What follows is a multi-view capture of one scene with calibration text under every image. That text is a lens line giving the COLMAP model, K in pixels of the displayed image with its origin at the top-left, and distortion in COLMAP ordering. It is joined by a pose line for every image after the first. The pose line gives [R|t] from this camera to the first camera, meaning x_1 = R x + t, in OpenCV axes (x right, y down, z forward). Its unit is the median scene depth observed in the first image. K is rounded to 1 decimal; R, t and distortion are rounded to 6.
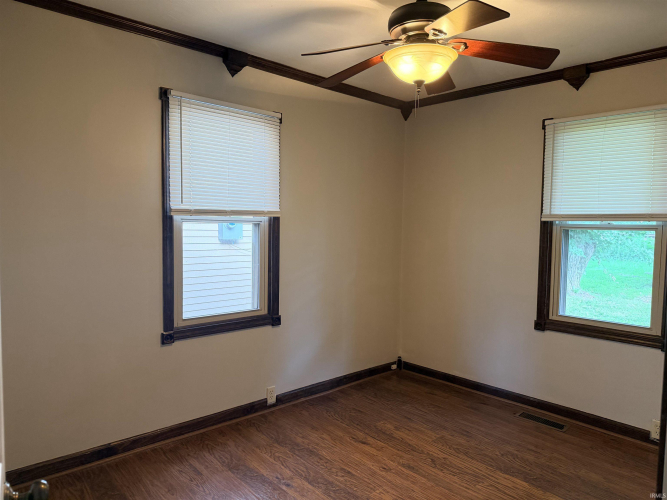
lens RADIAL K [[464.3, 0, 333.5], [0, 464.3, 250.0], [0, 0, 1]] dist [0.070508, -0.083011]
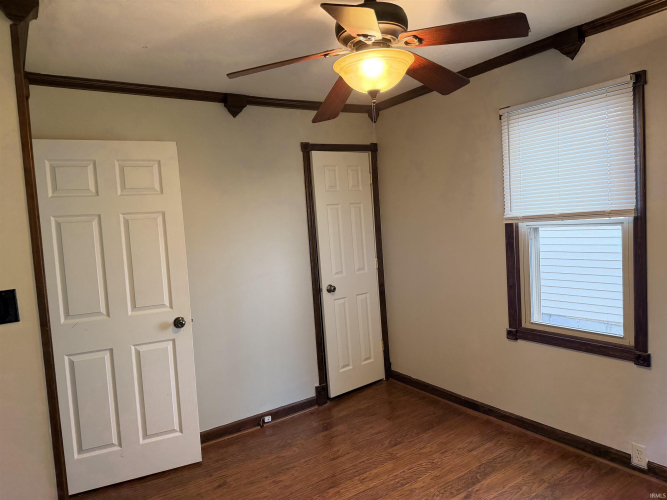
lens RADIAL K [[464.3, 0, 333.5], [0, 464.3, 250.0], [0, 0, 1]] dist [0.070508, -0.083011]
pose [[-0.128337, 0.059890, -0.989921, 0.735661], [0.001280, 0.998184, 0.060224, -0.071405], [0.991730, 0.006462, -0.128181, 0.685511]]
